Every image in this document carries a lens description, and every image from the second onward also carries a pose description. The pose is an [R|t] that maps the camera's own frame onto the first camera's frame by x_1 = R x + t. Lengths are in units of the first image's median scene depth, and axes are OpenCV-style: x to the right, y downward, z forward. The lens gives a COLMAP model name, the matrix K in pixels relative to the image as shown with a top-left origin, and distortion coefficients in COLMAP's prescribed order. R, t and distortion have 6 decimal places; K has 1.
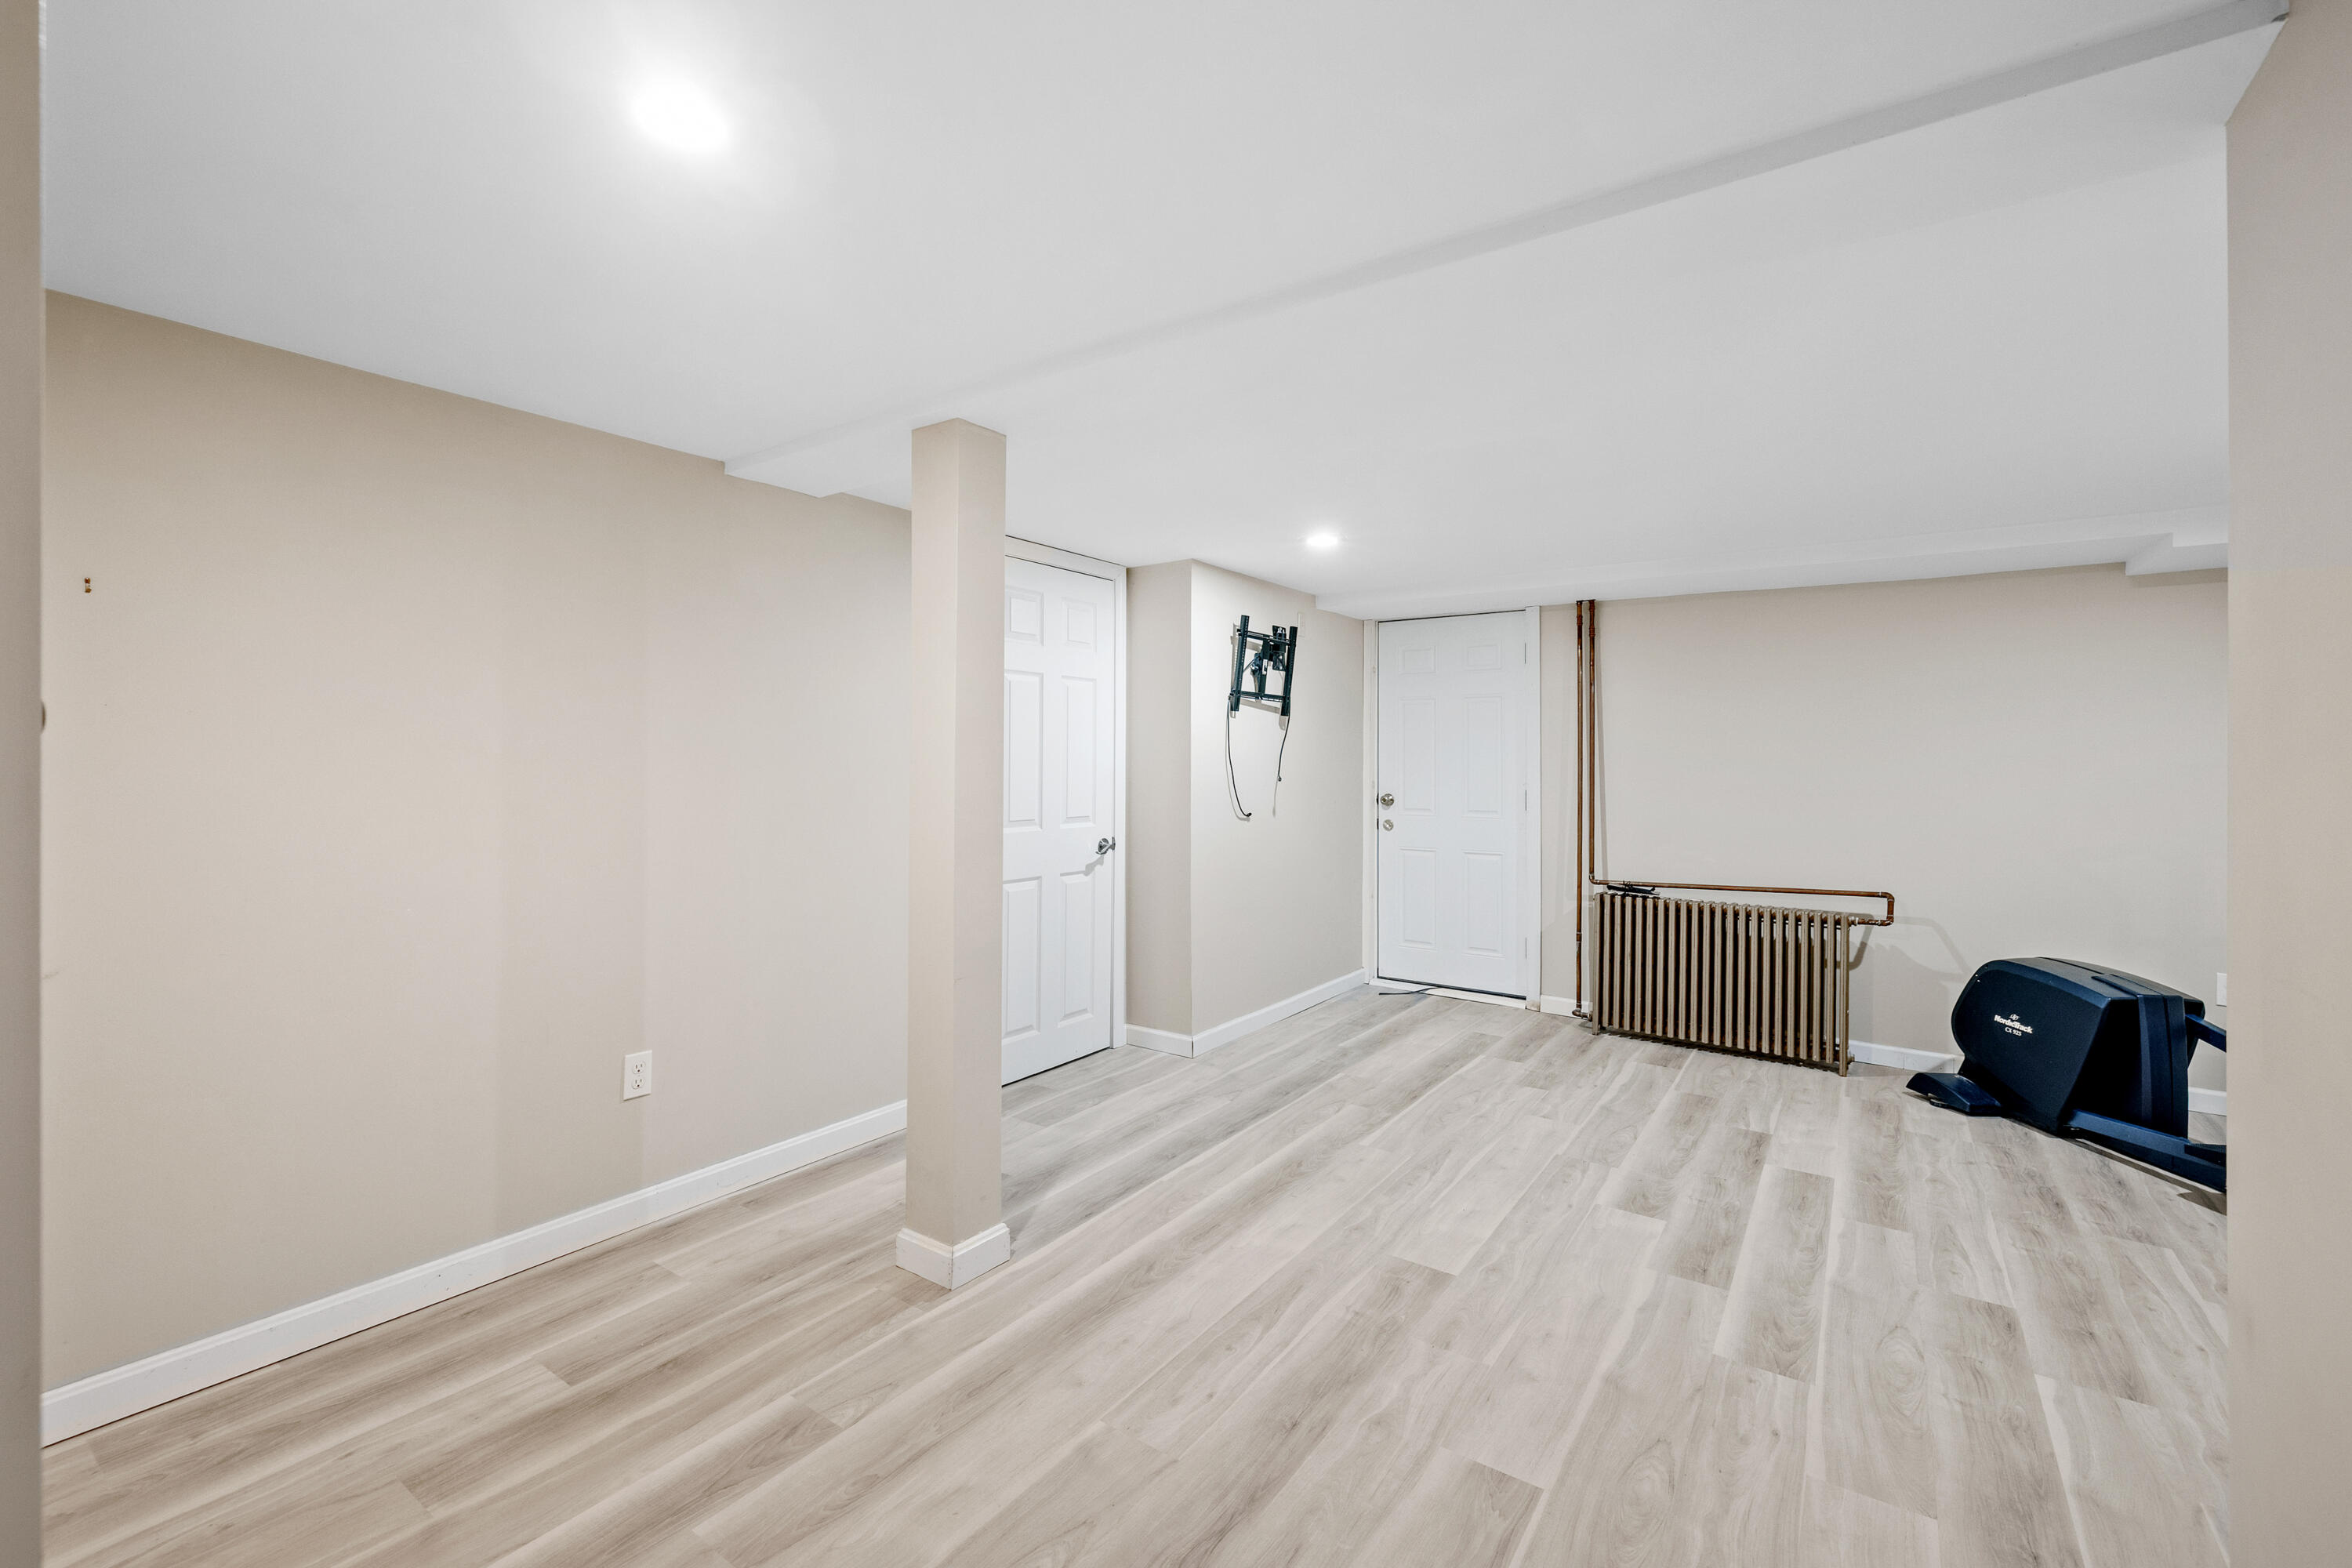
lens RADIAL K [[985.8, 0, 1180.3], [0, 985.8, 765.1], [0, 0, 1]] dist [0.003911, -0.001909]
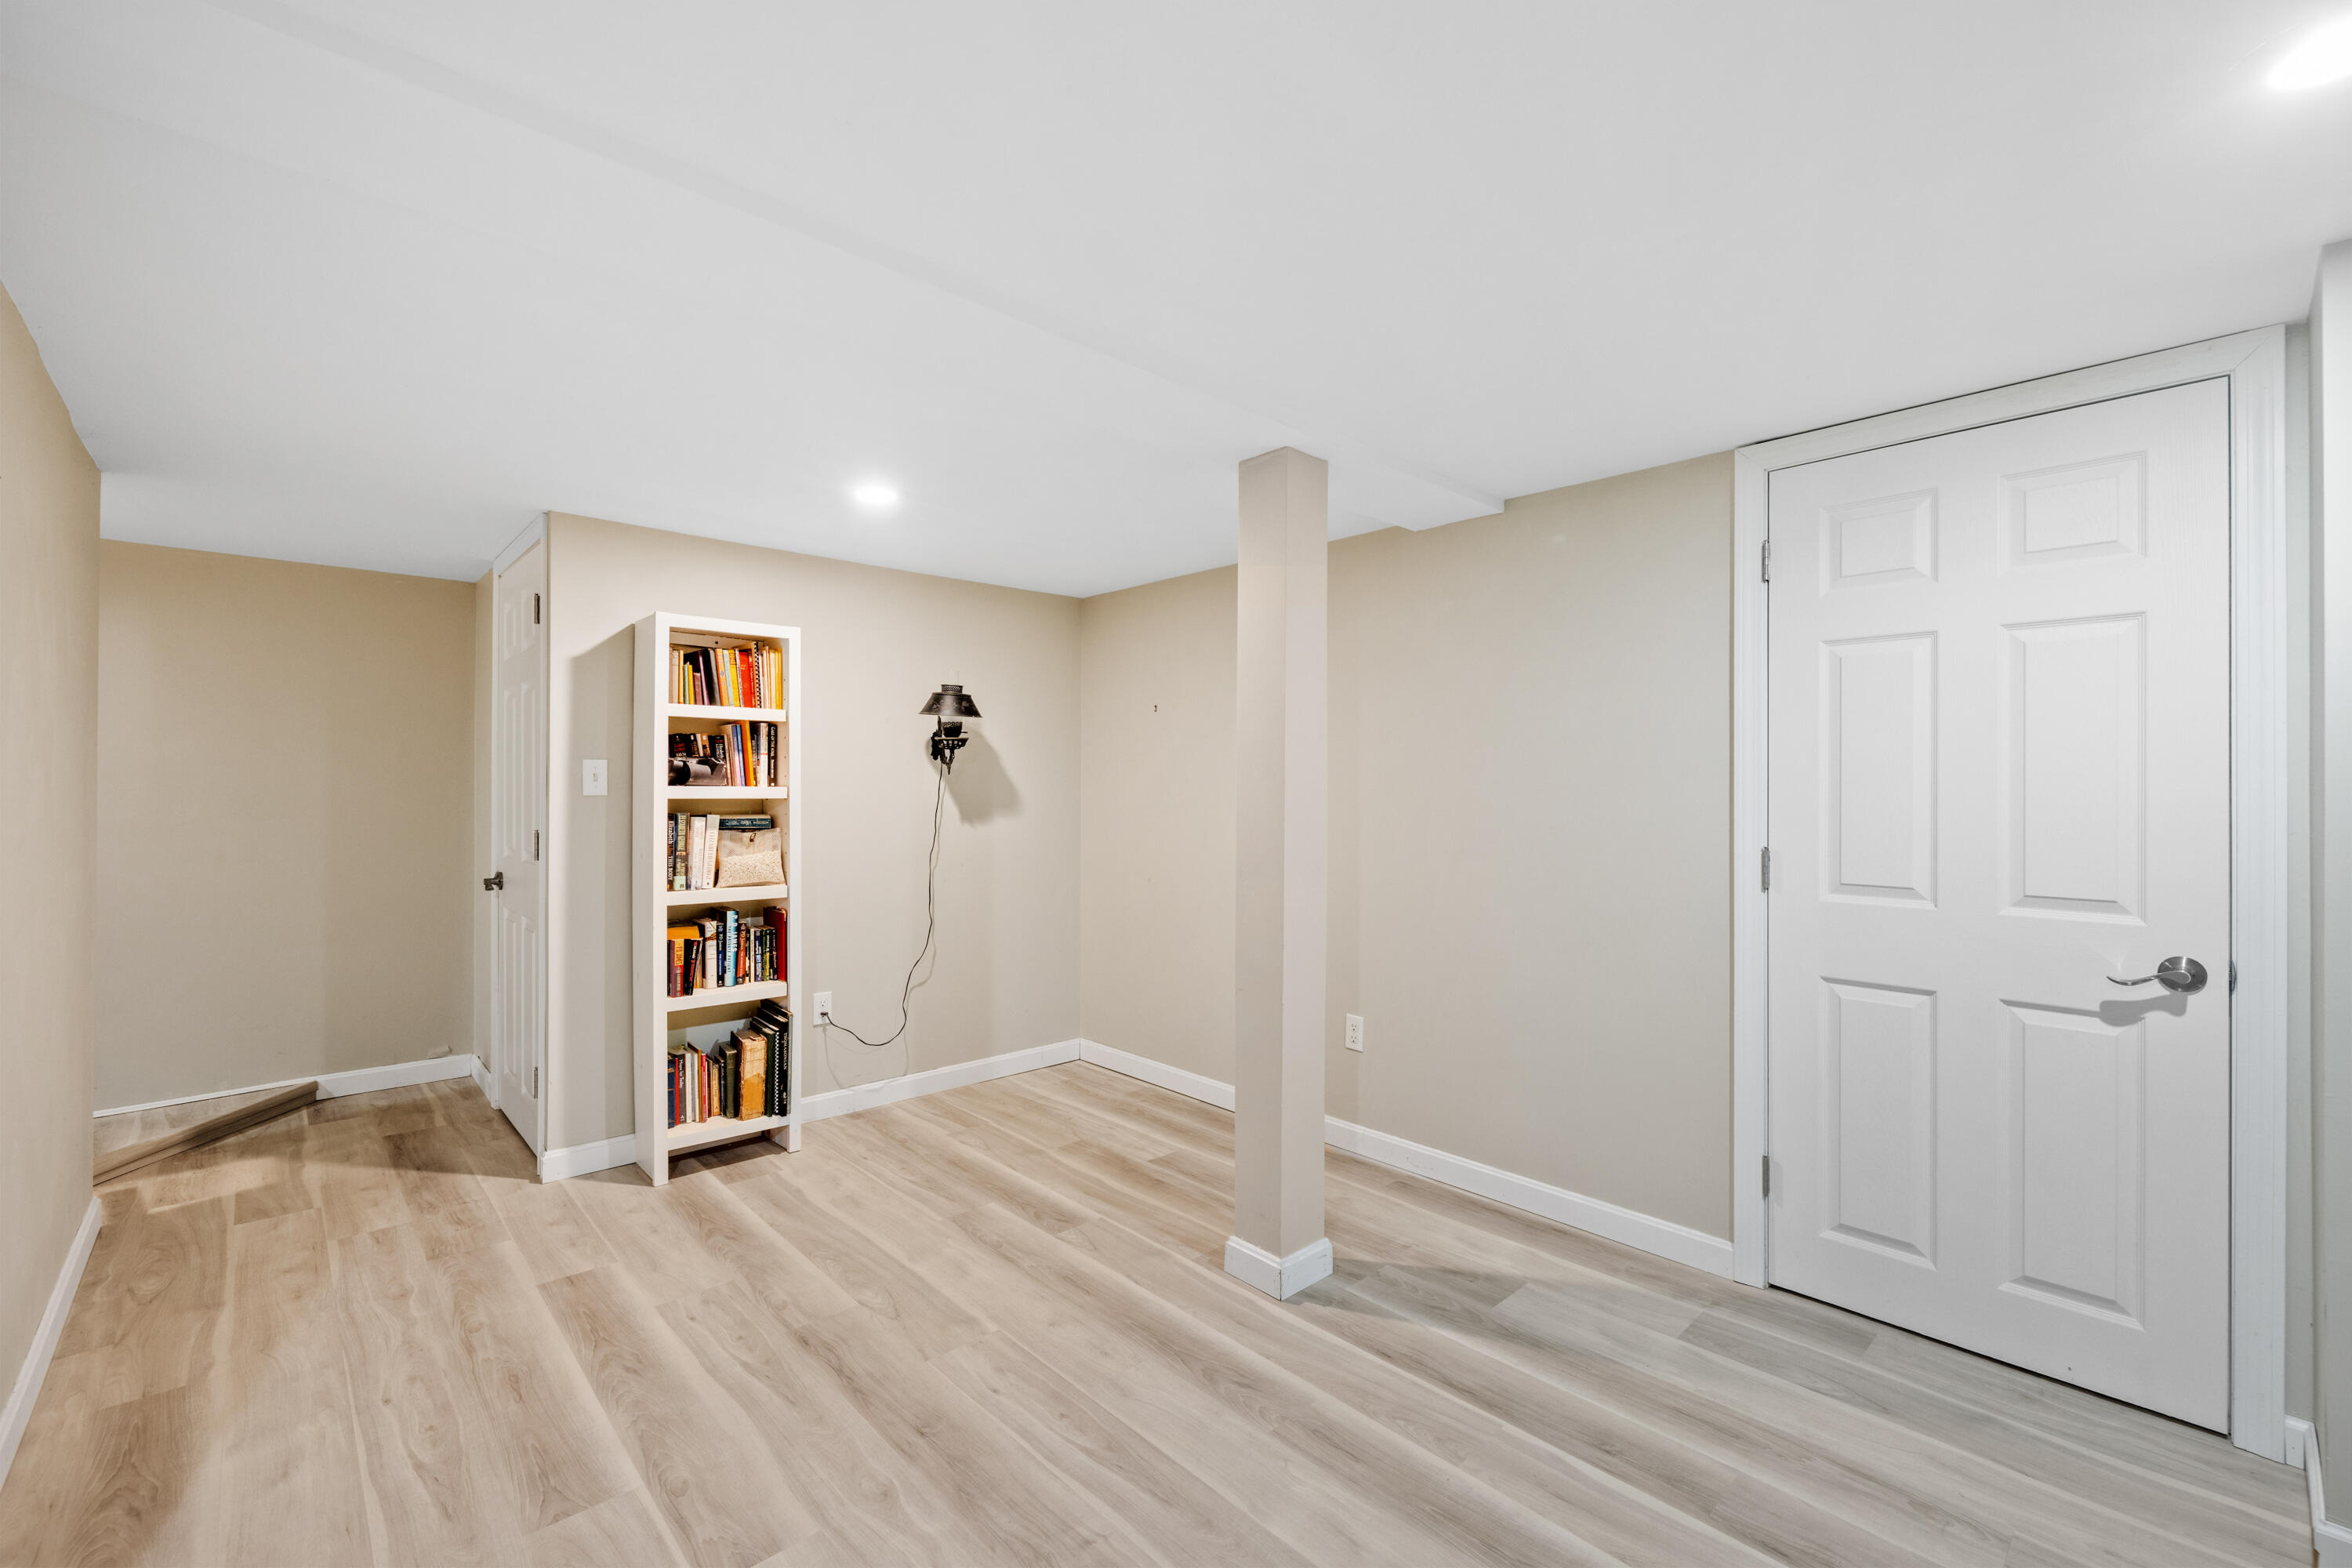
lens RADIAL K [[985.8, 0, 1180.6], [0, 985.8, 792.8], [0, 0, 1]] dist [0.003911, -0.001909]
pose [[-0.203777, -0.001510, -0.979016, 0.842760], [-0.008063, 0.999967, 0.000136, 0.003969], [0.978984, 0.007922, -0.203783, 1.163922]]
